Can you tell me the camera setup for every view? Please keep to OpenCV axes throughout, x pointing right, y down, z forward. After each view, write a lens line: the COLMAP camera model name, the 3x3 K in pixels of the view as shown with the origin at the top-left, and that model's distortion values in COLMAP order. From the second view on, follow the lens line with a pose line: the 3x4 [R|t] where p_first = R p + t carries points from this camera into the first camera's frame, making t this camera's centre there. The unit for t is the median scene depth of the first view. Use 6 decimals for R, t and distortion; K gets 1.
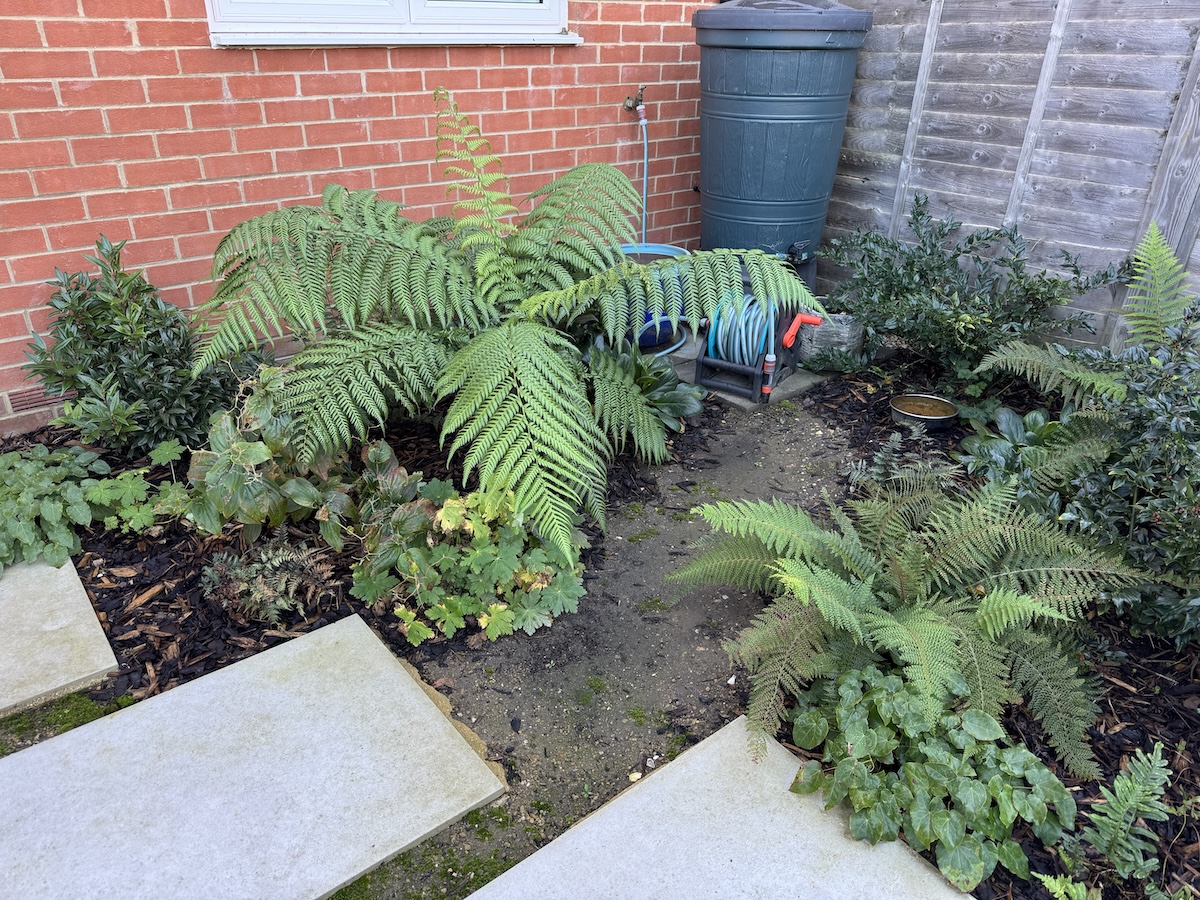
lens RADIAL K [[844.3, 0, 600.0], [0, 844.3, 450.0], [0, 0, 1]] dist [0.004652, -0.003803]
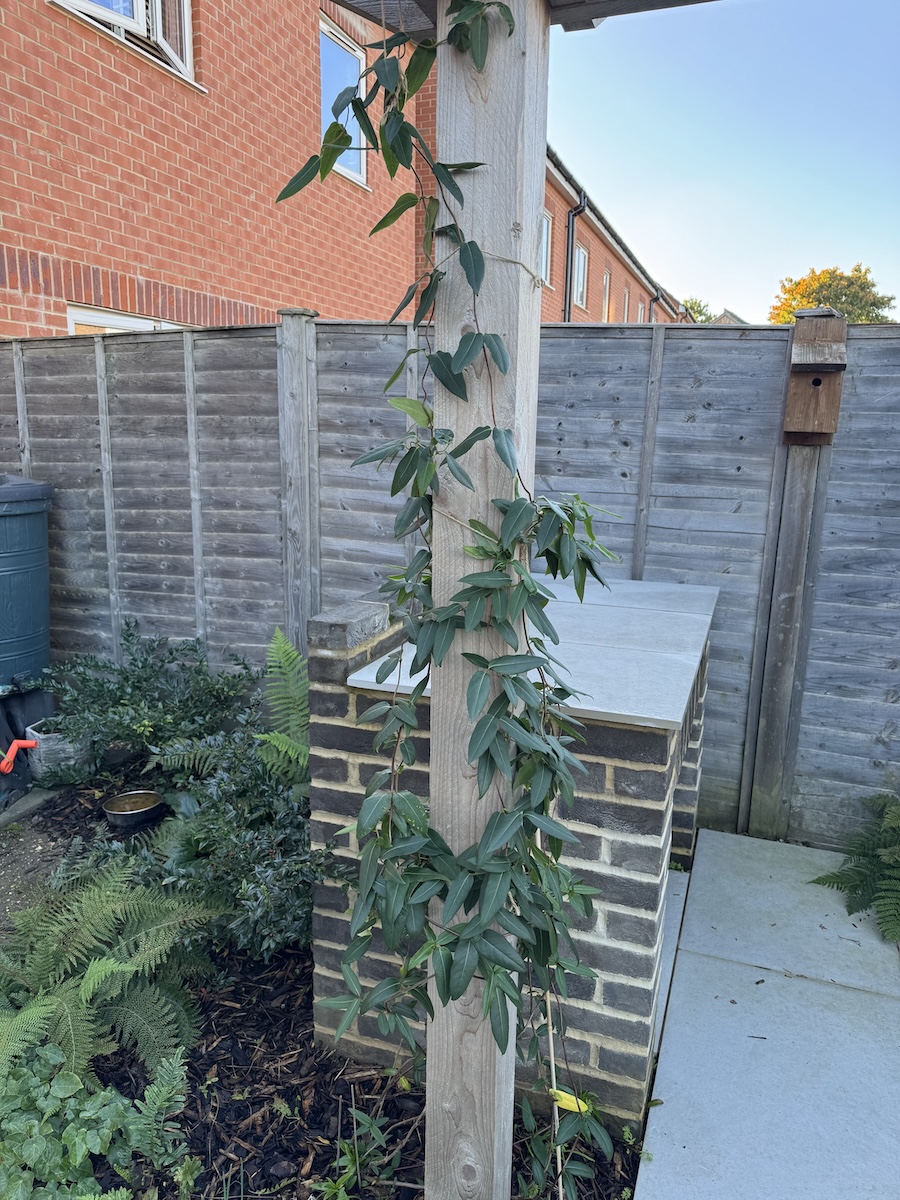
lens RADIAL K [[844.3, 0, 450.0], [0, 844.3, 600.0], [0, 0, 1]] dist [0.004652, -0.003803]
pose [[0.858477, -0.108403, 0.501264, 0.186452], [0.238087, 0.949937, -0.202322, 0.020205], [-0.454237, 0.293033, 0.841309, -0.222351]]
